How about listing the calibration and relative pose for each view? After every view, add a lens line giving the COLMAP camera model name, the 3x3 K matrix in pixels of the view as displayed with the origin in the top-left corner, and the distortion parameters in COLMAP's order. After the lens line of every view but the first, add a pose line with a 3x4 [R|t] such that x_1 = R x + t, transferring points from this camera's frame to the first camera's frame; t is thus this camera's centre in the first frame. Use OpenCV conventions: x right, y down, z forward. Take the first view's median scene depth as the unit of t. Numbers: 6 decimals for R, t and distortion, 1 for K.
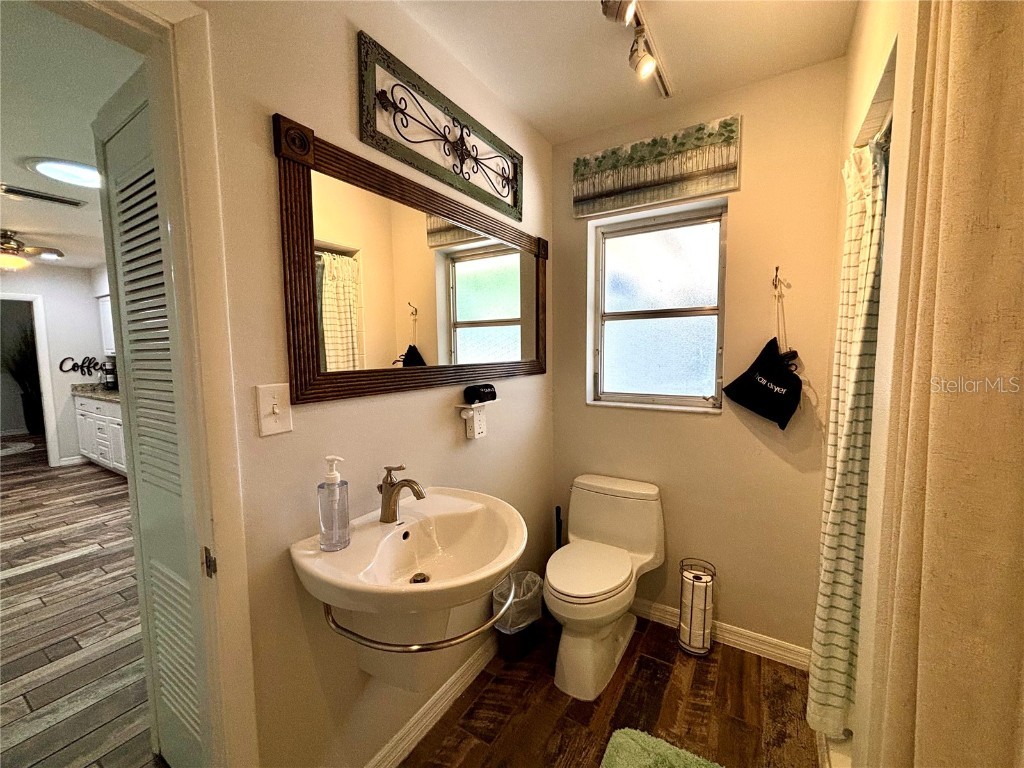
lens RADIAL K [[412.2, 0, 505.9], [0, 412.2, 385.0], [0, 0, 1]] dist [0.000525, -0.001067]
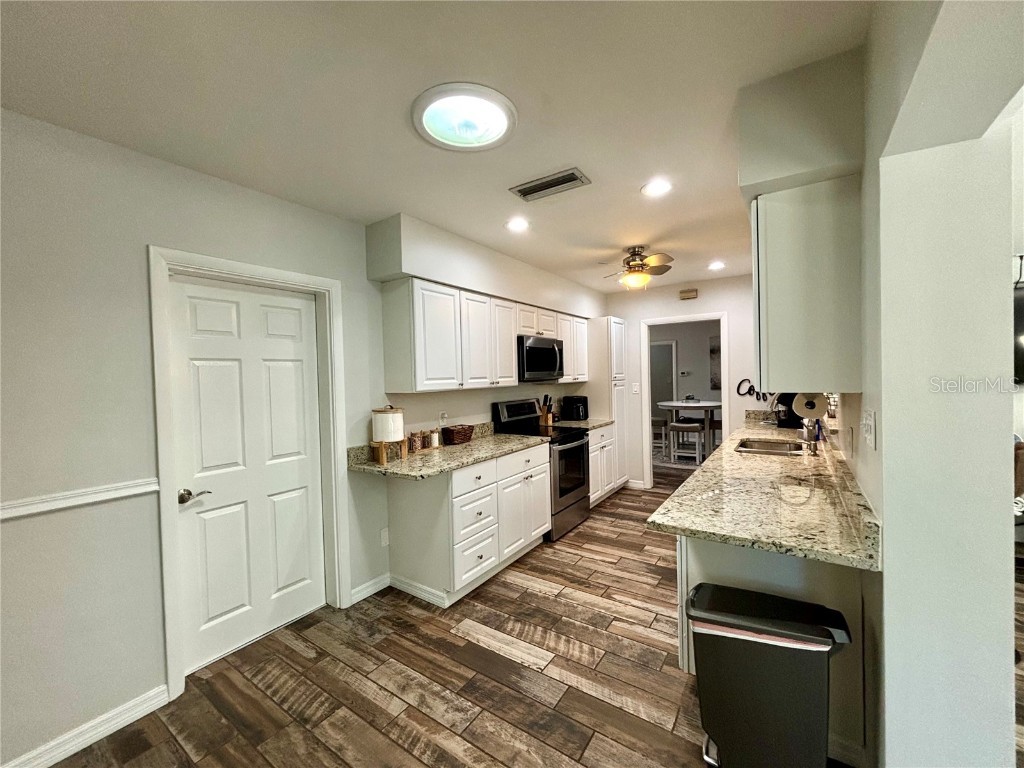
lens RADIAL K [[412.2, 0, 510.1], [0, 412.2, 383.8], [0, 0, 1]] dist [0.000525, -0.001067]
pose [[-0.040335, 0.025942, -0.998849, -0.127427], [-0.057690, 0.997935, 0.028248, -0.037732], [0.997519, 0.058763, -0.038756, 0.388403]]
